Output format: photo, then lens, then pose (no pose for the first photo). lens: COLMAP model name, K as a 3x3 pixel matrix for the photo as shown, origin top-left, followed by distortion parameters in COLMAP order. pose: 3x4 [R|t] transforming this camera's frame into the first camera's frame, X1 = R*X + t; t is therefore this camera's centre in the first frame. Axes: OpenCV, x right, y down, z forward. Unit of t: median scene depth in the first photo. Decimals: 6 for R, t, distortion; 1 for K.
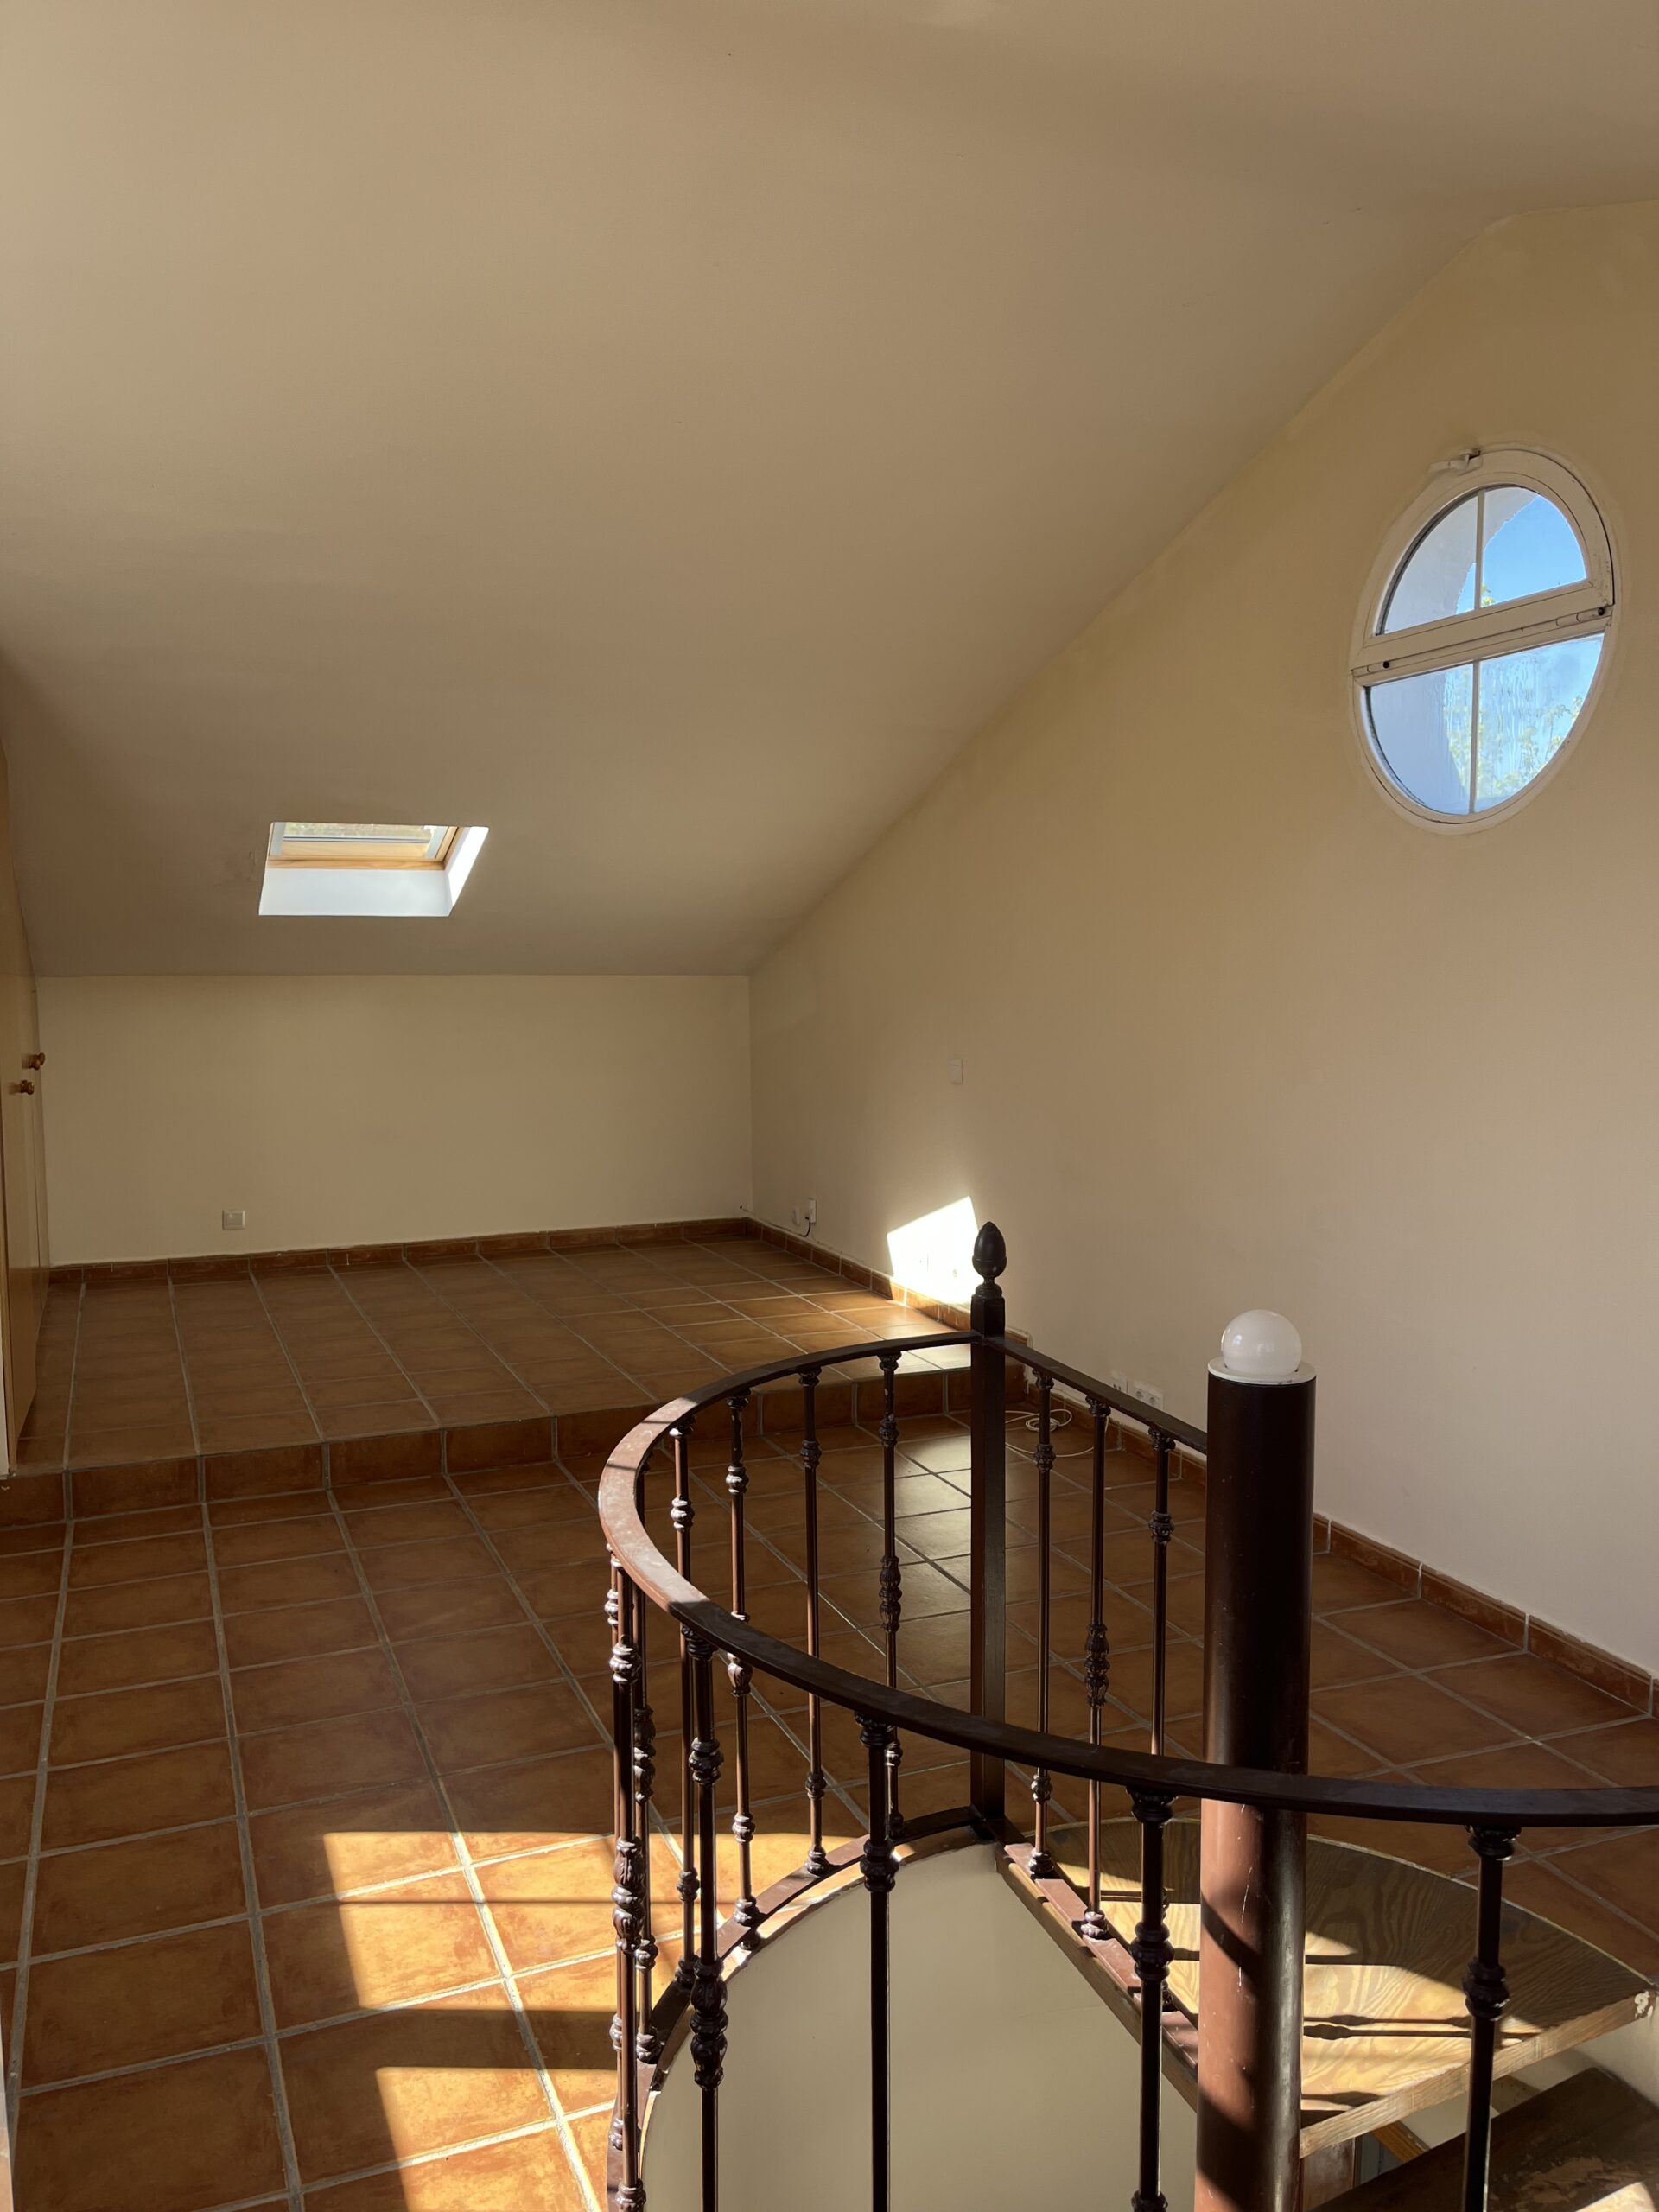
lens RADIAL K [[1711.2, 0, 837.9], [0, 1711.2, 1108.9], [0, 0, 1]] dist [0.075255, -0.101104]
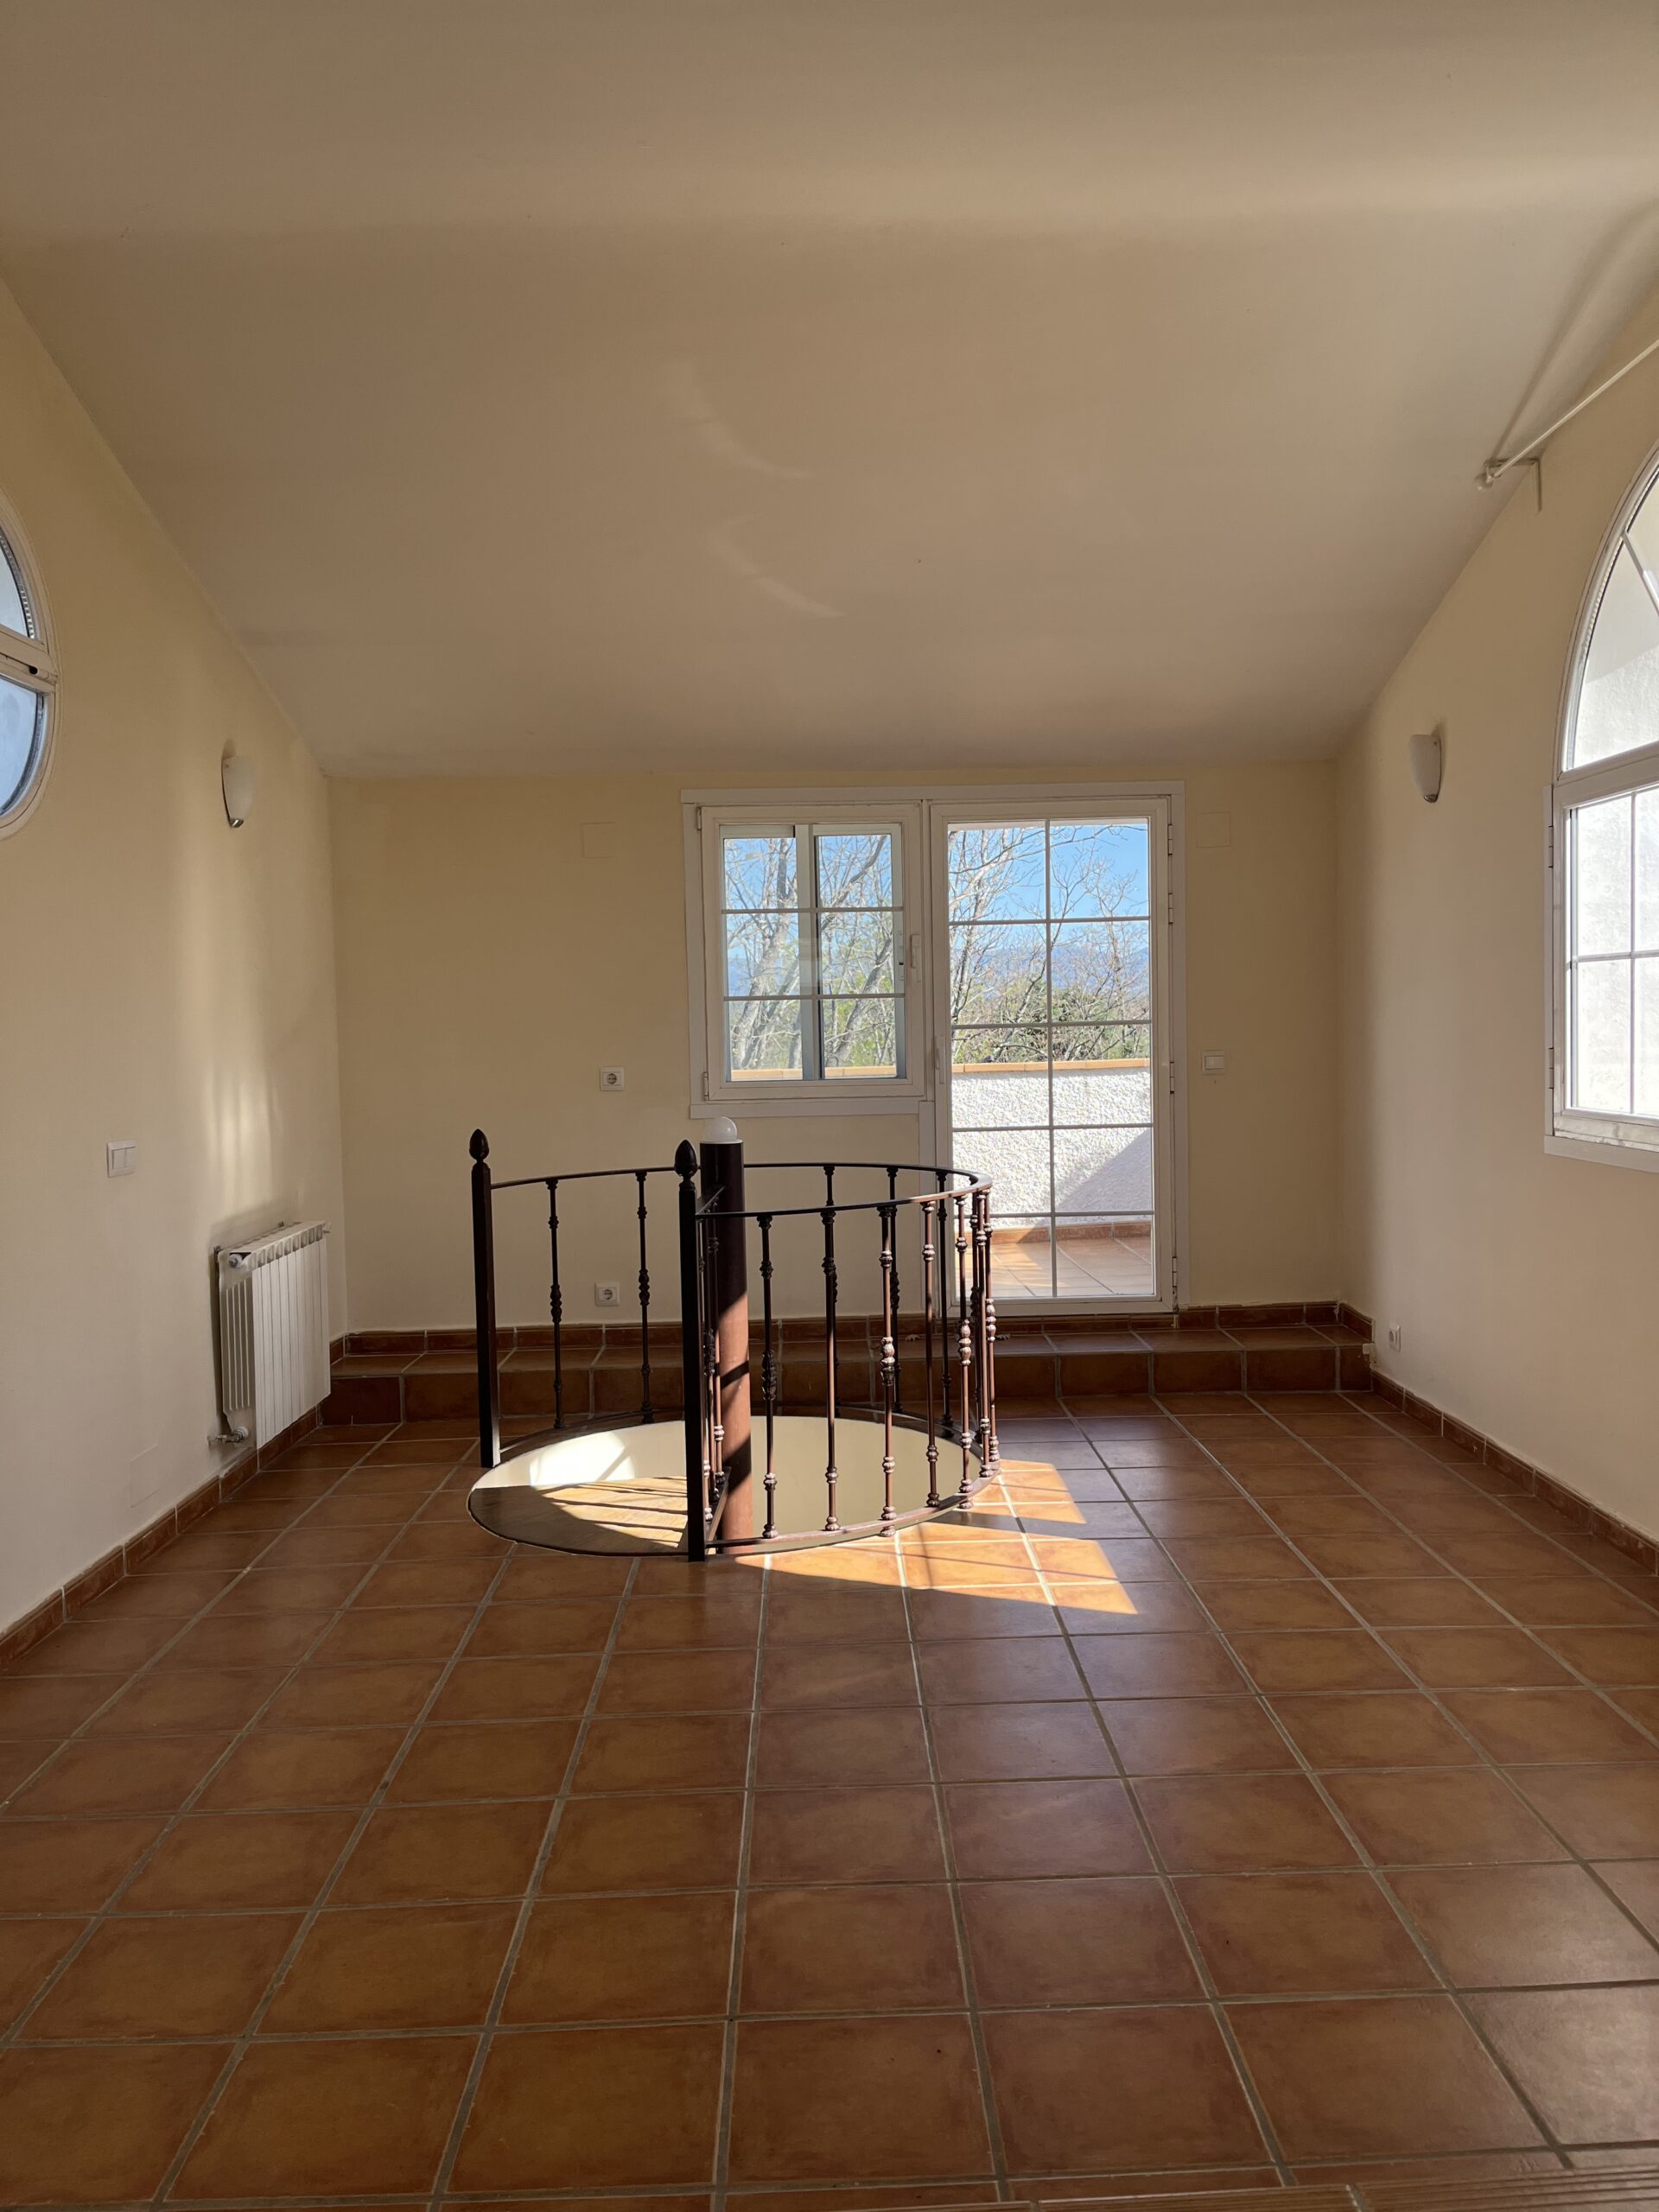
lens RADIAL K [[1711.2, 0, 837.9], [0, 1711.2, 1108.9], [0, 0, 1]] dist [0.075255, -0.101104]
pose [[-0.933152, 0.003042, 0.359468, -0.553888], [0.055047, 0.989380, 0.134526, -0.150698], [-0.355241, 0.145320, -0.923410, 2.261815]]
